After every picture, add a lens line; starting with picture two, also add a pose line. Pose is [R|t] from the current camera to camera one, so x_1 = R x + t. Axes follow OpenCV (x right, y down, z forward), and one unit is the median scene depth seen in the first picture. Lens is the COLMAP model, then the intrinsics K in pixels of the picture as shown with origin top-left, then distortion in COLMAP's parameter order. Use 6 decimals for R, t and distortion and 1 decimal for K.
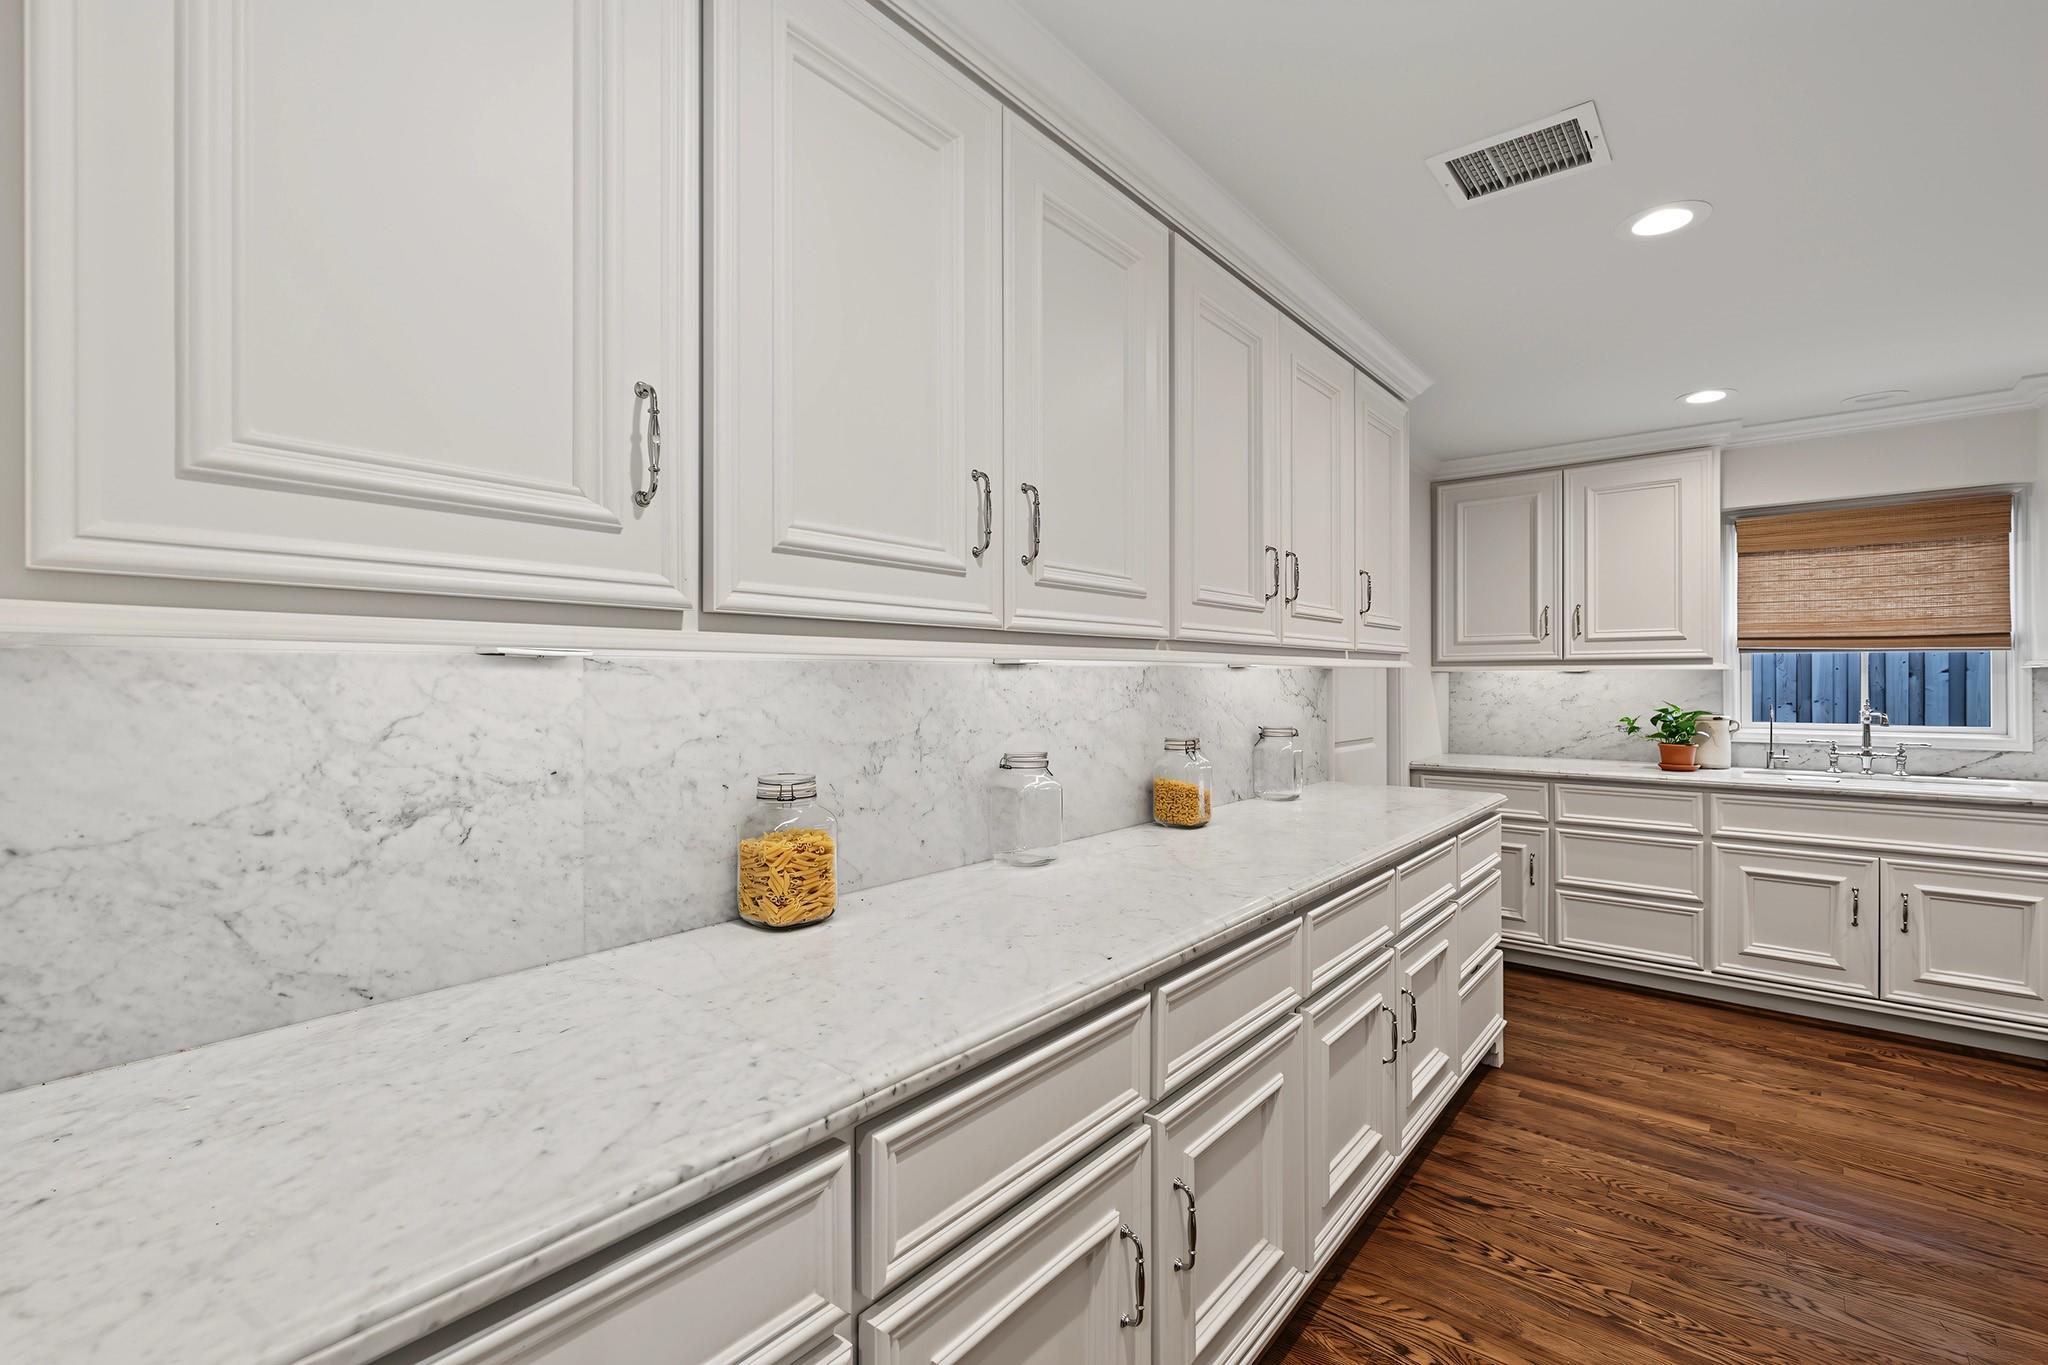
lens RADIAL K [[902.2, 0, 1023.9], [0, 902.2, 683.9], [0, 0, 1]] dist [0.000689, 0.000053]
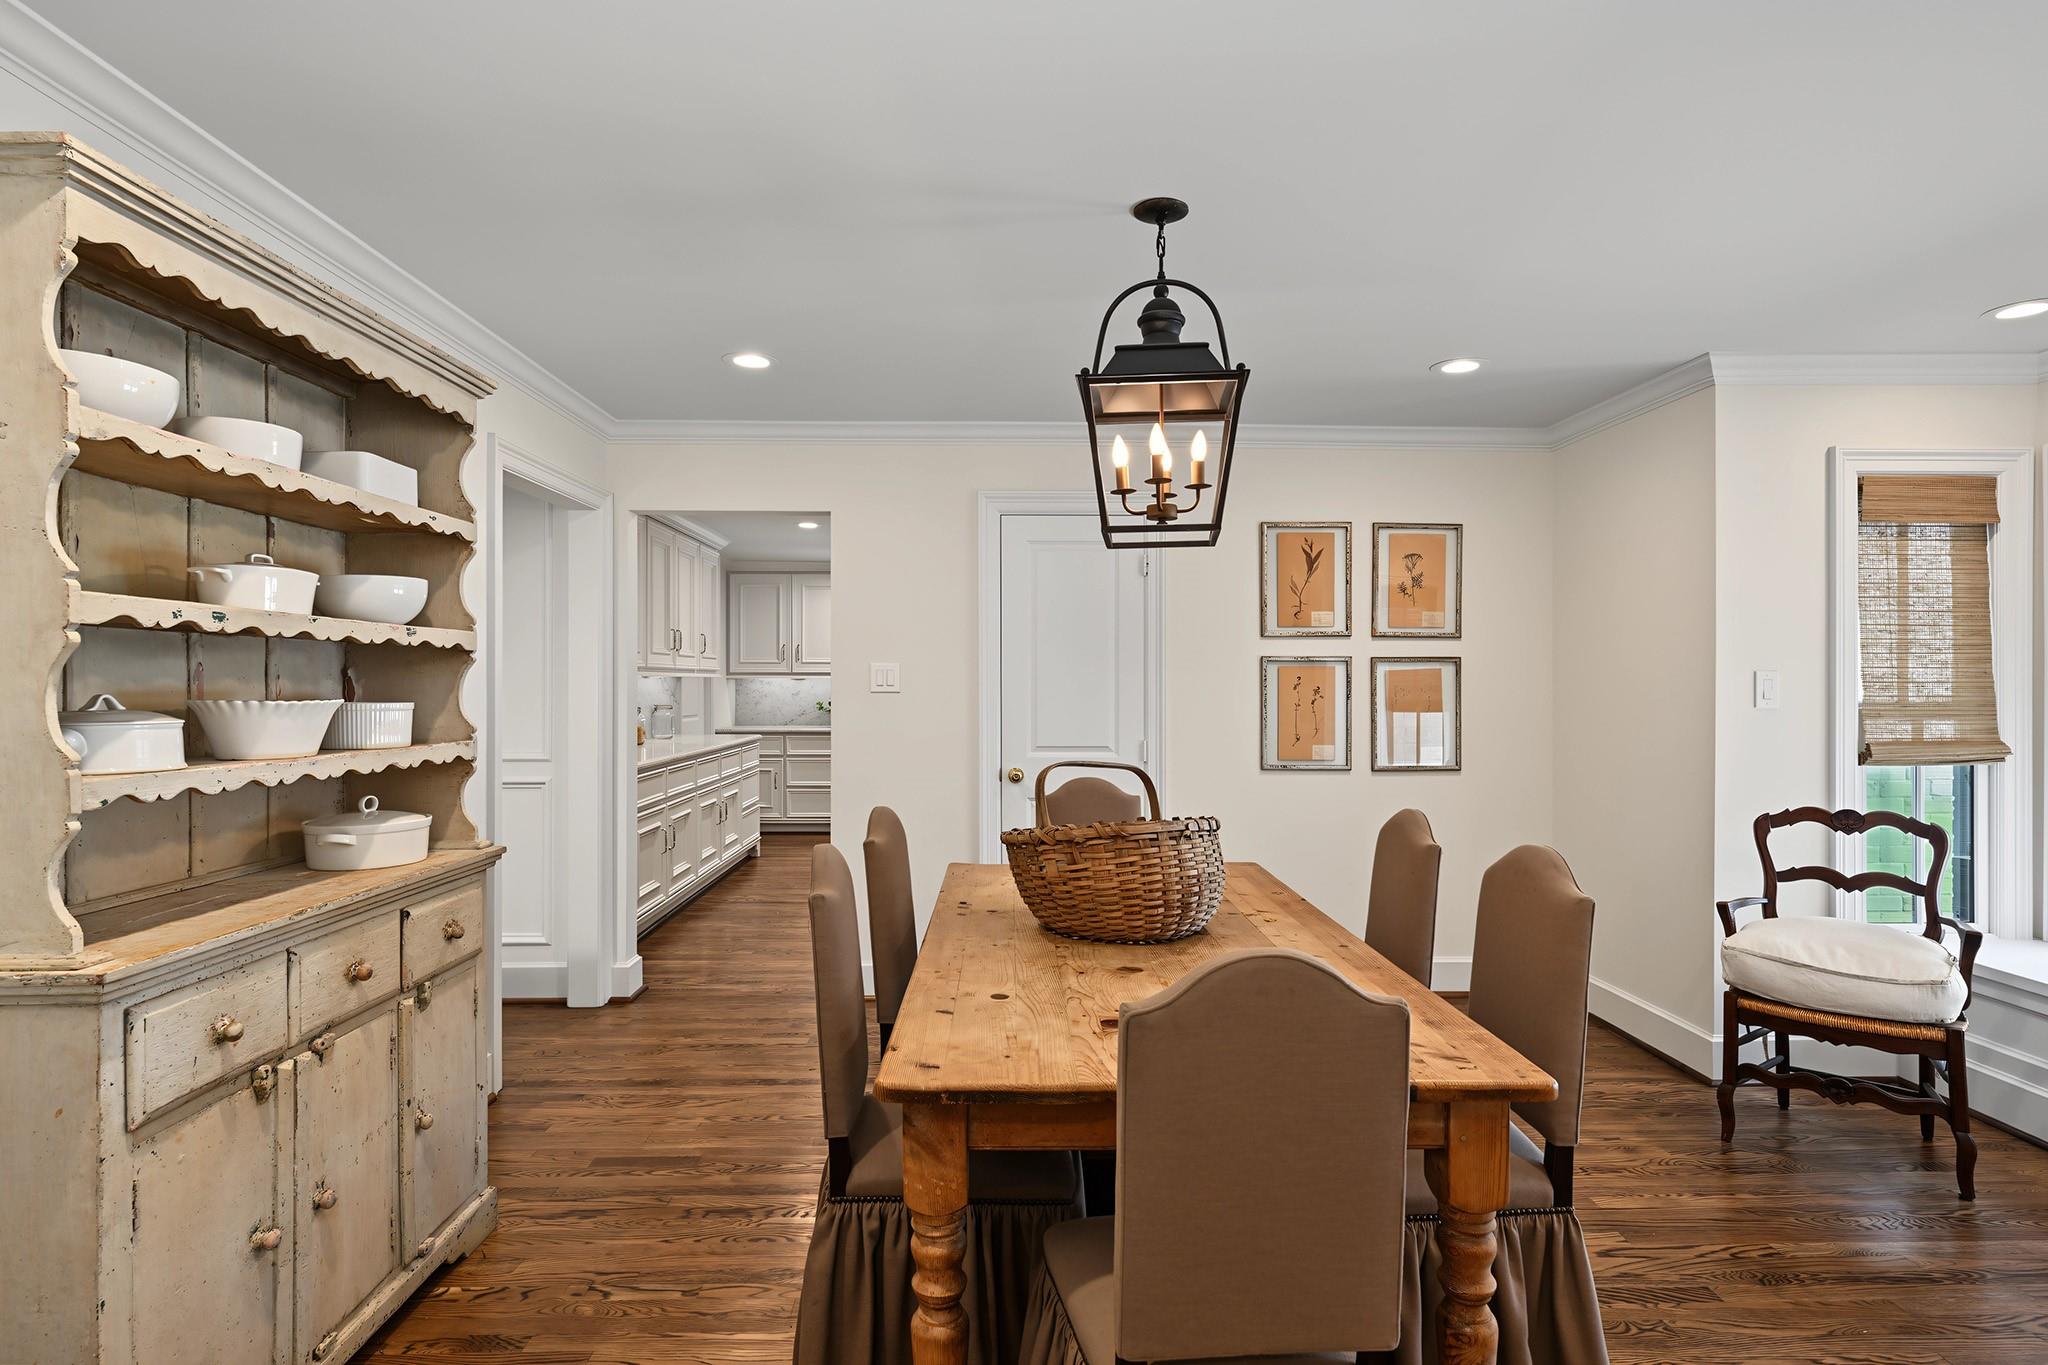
lens RADIAL K [[1025.2, 0, 1020.2], [0, 1025.2, 683.7], [0, 0, 1]] dist [-0.000523, -0.000655]
pose [[0.751892, 0.004230, 0.659273, -0.487206], [-0.002521, 0.999991, -0.003541, 0.001943], [-0.659281, 0.001000, 0.751896, -0.985328]]
